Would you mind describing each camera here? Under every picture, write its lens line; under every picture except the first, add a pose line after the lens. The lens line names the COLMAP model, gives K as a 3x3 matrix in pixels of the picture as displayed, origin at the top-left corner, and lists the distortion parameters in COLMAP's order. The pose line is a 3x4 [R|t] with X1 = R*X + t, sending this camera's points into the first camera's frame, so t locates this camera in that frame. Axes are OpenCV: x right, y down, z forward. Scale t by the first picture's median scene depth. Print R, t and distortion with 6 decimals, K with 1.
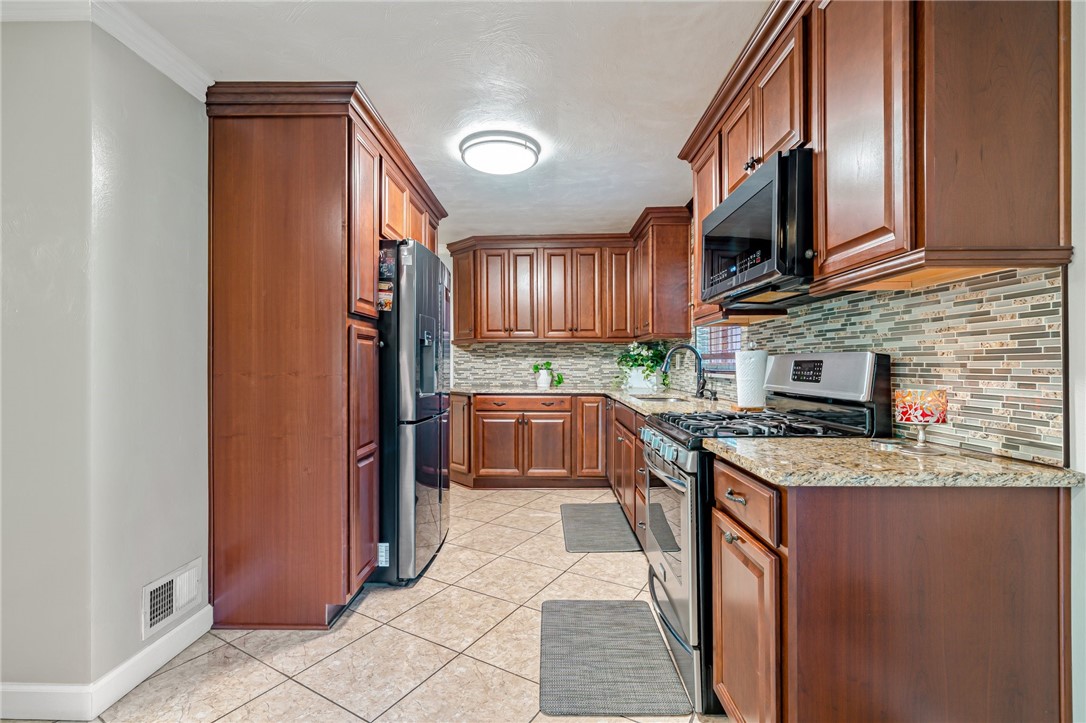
lens RADIAL K [[483.1, 0, 540.0], [0, 483.1, 363.6], [0, 0, 1]] dist [0.007298, 0.000711]
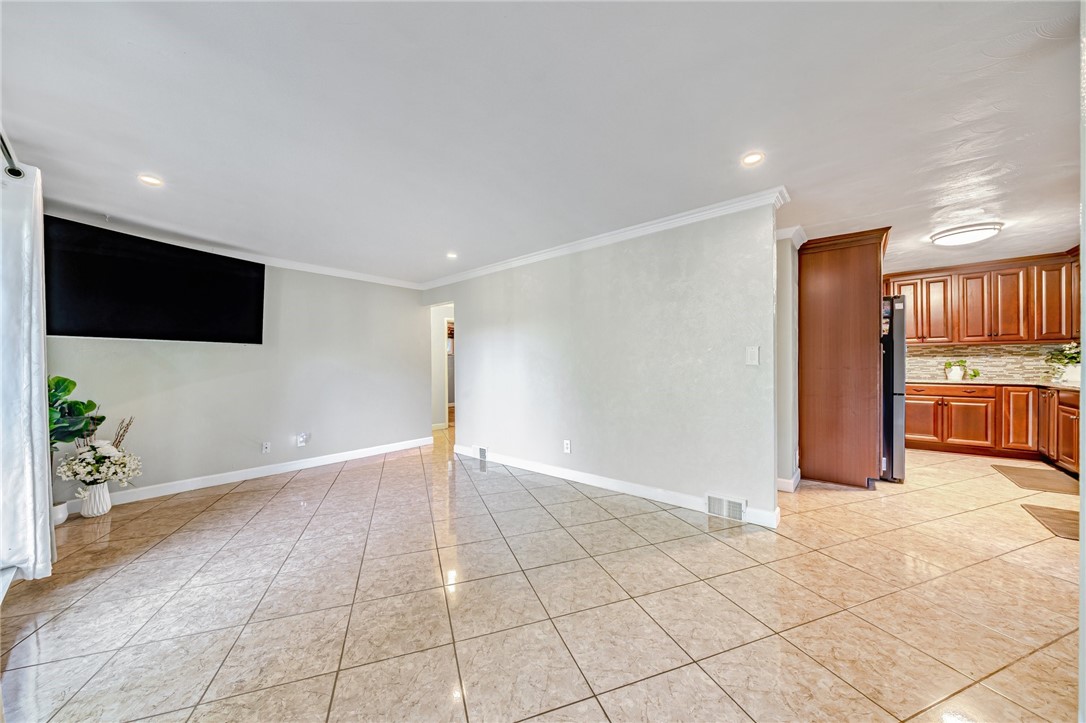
lens RADIAL K [[379.0, 0, 534.6], [0, 379.0, 367.0], [0, 0, 1]] dist [-0.006161, 0.000251]
pose [[0.774337, 0.001670, -0.632771, -0.432653], [0.007343, 0.999905, 0.011625, -0.009345], [0.632731, -0.013648, 0.774251, -0.970552]]
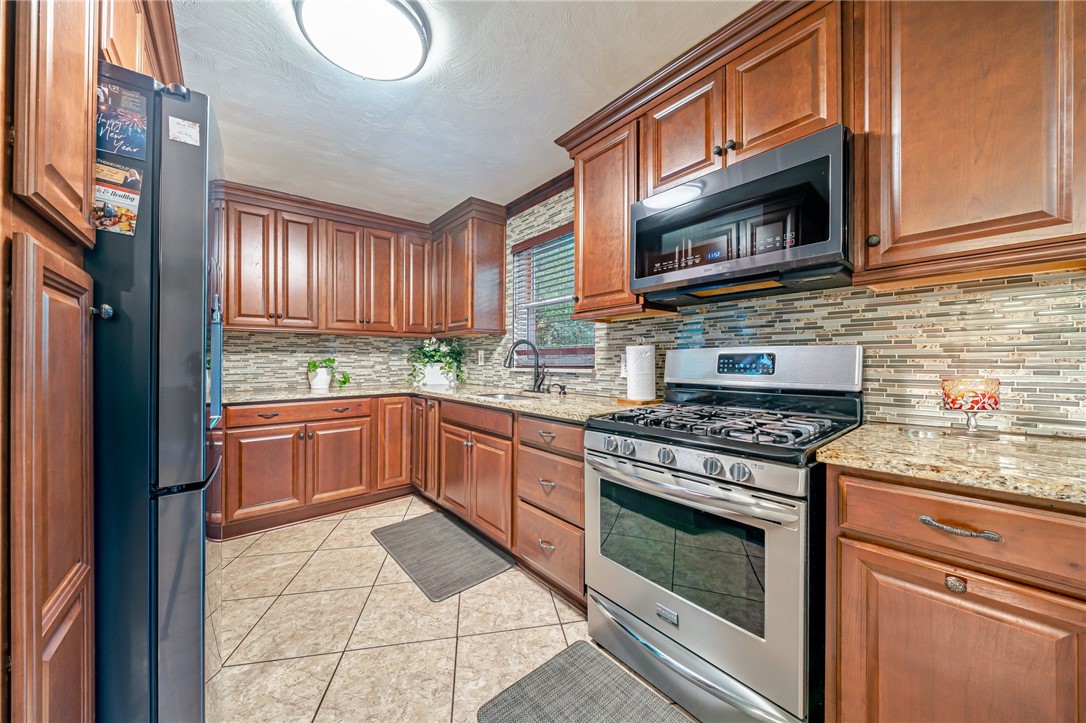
lens RADIAL K [[379.0, 0, 536.1], [0, 379.0, 357.3], [0, 0, 1]] dist [-0.006161, 0.000251]
pose [[0.760912, 0.001232, 0.648854, -0.246489], [0.005502, 0.999950, -0.008350, 0.003996], [-0.648832, 0.009924, 0.760867, 0.501735]]
